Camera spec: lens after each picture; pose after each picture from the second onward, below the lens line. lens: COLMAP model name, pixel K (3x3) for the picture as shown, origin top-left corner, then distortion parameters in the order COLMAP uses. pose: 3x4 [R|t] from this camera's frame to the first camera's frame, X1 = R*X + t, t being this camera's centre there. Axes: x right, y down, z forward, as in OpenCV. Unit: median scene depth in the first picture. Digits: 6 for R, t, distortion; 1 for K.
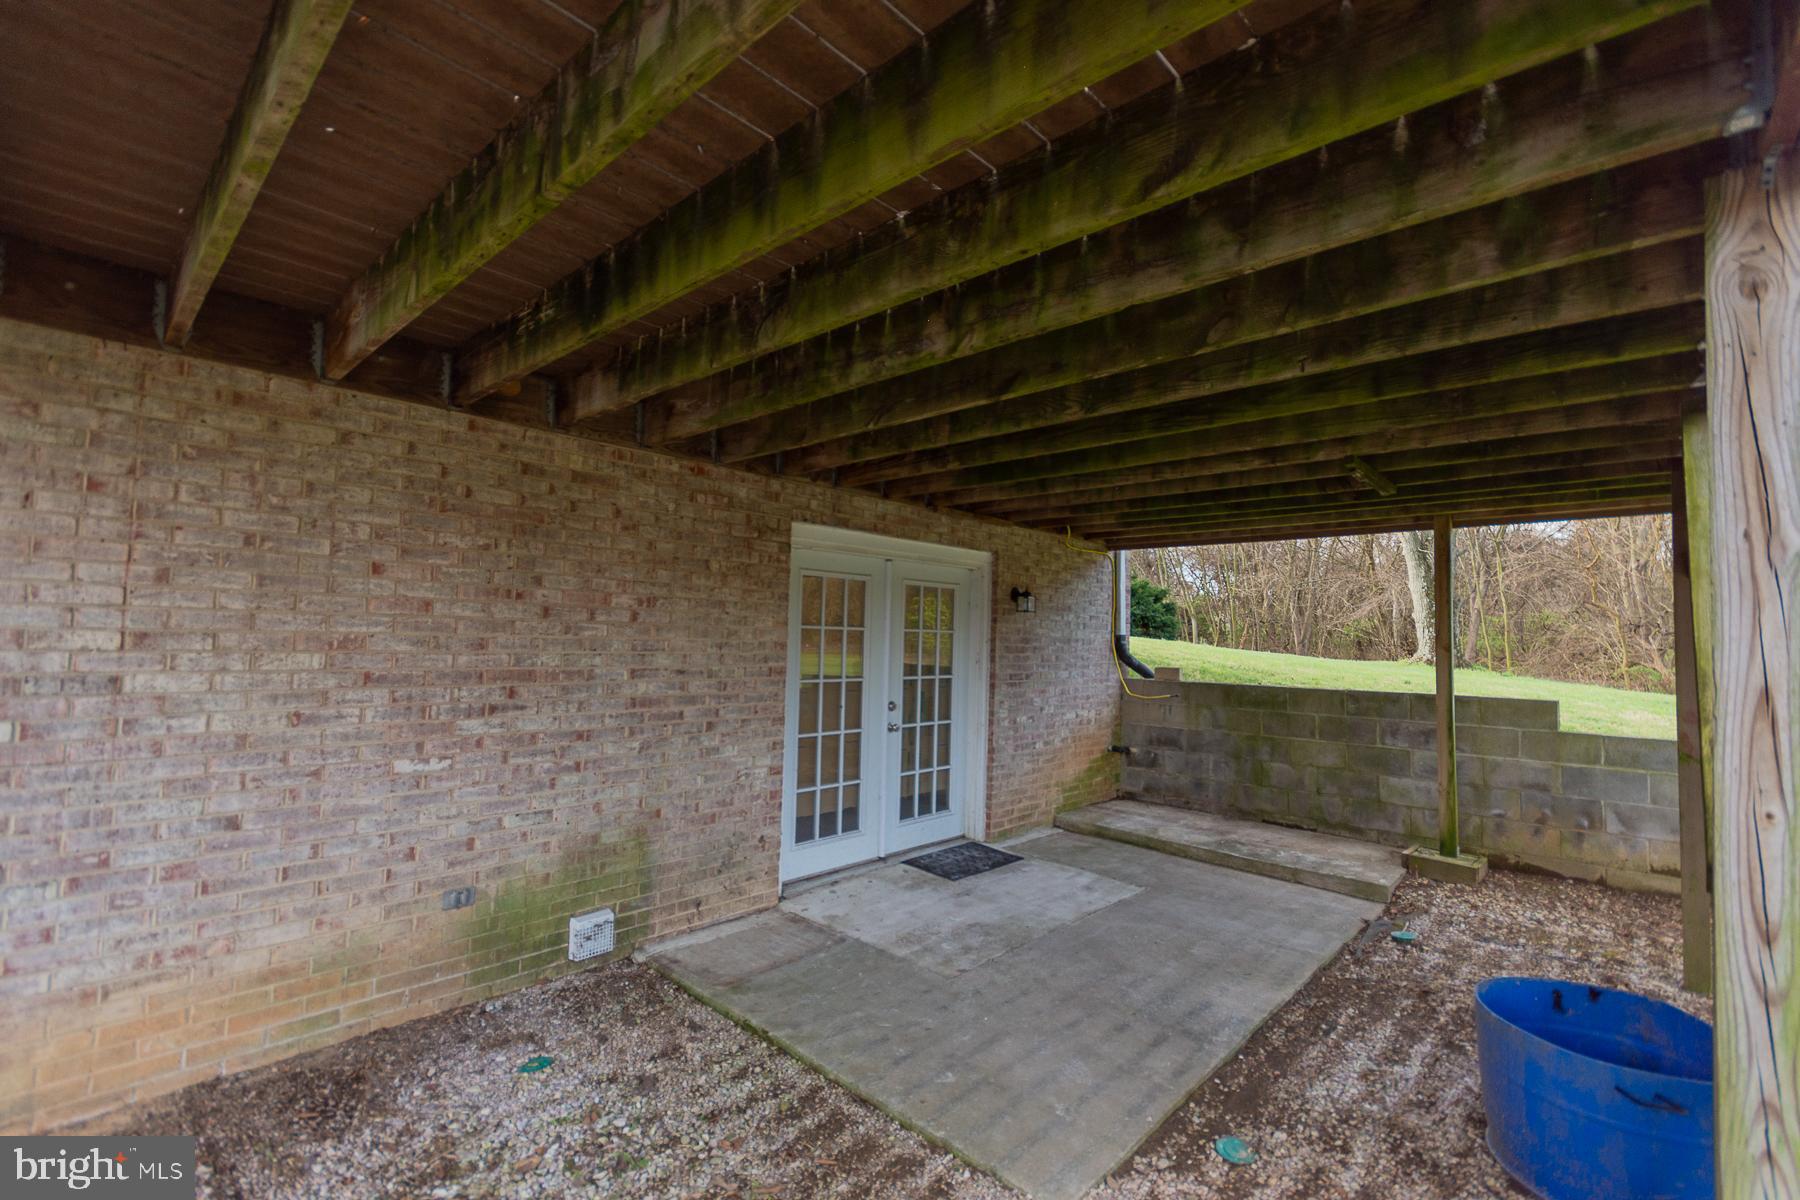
lens RADIAL K [[789.7, 0, 903.4], [0, 789.7, 594.4], [0, 0, 1]] dist [0.012947, -0.003562]
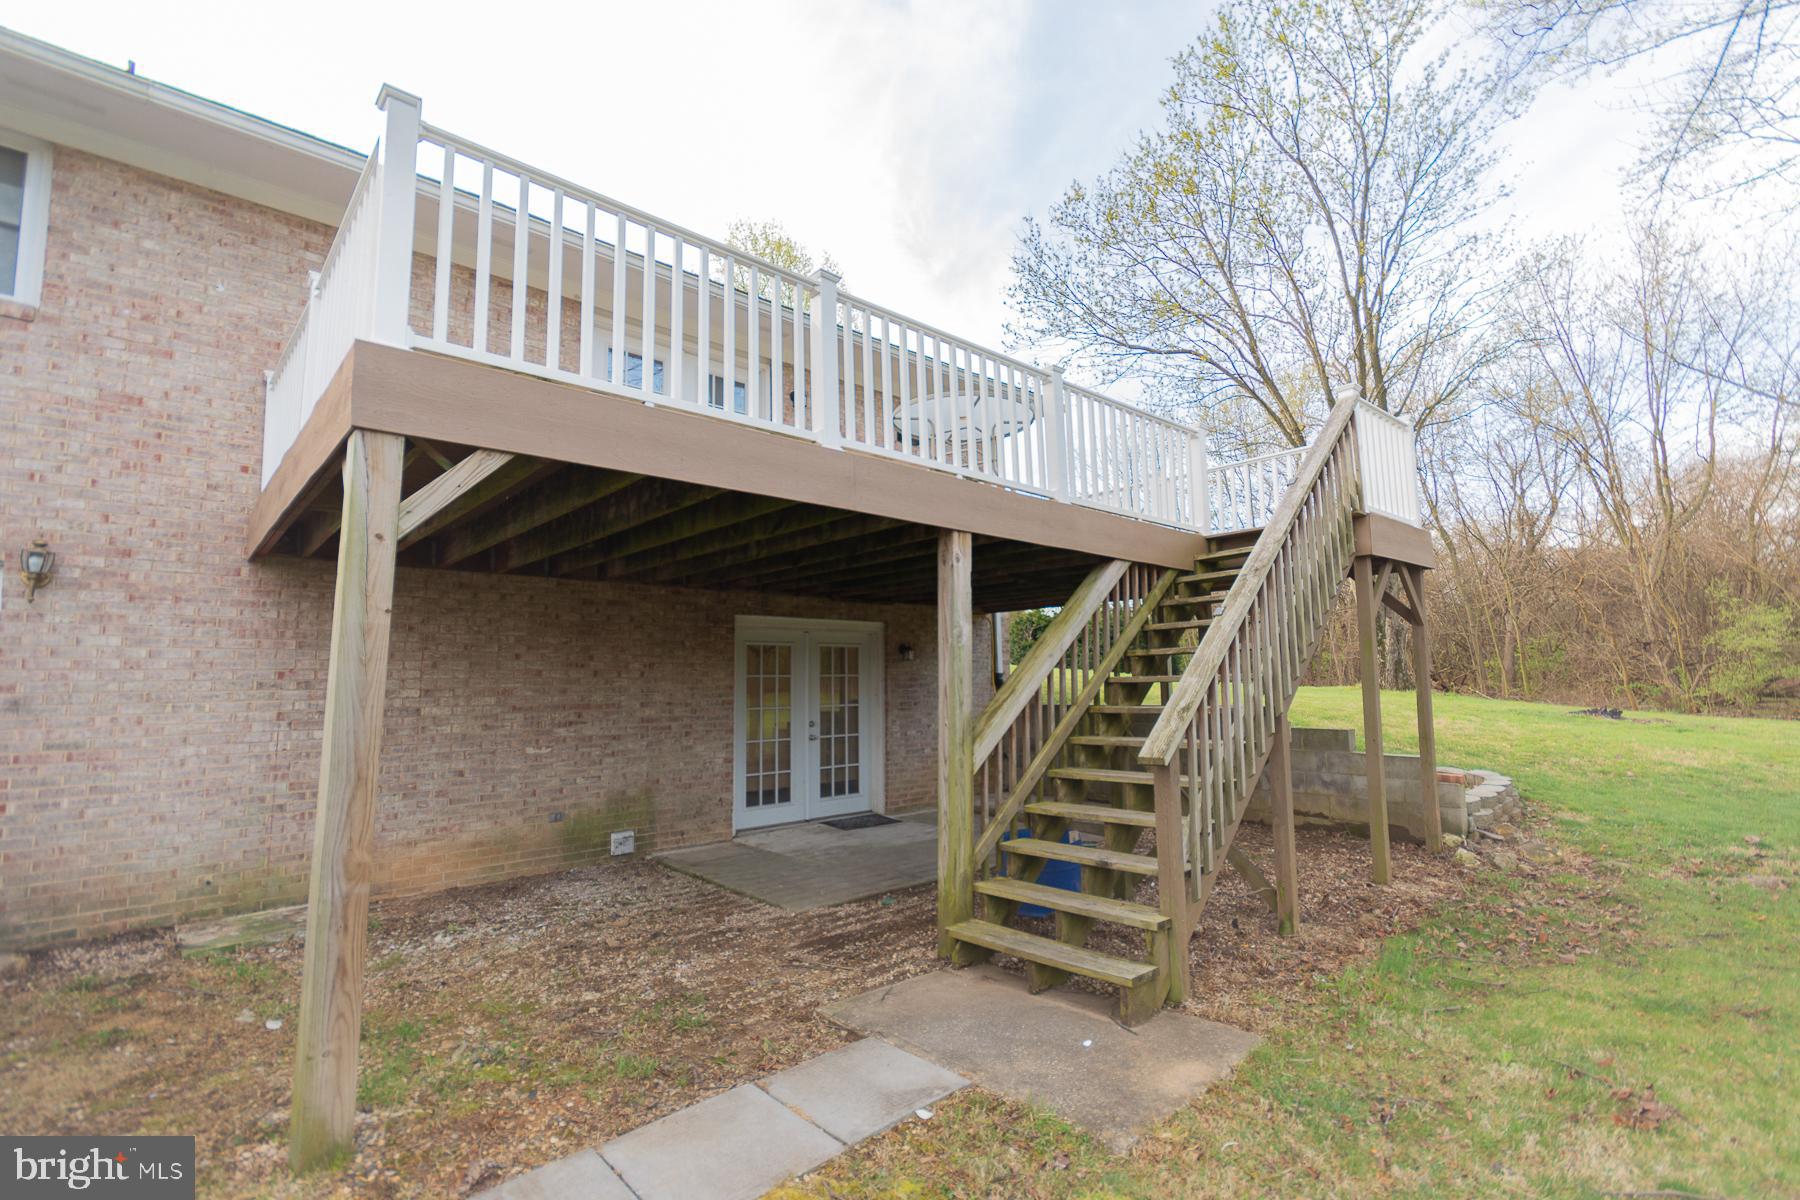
lens RADIAL K [[789.7, 0, 896.9], [0, 789.7, 599.9], [0, 0, 1]] dist [0.012947, -0.003562]
pose [[0.996396, -0.040564, -0.074501, 0.387959], [0.037017, 0.998143, -0.048386, -0.032749], [0.076326, 0.045454, 0.996046, -0.787031]]
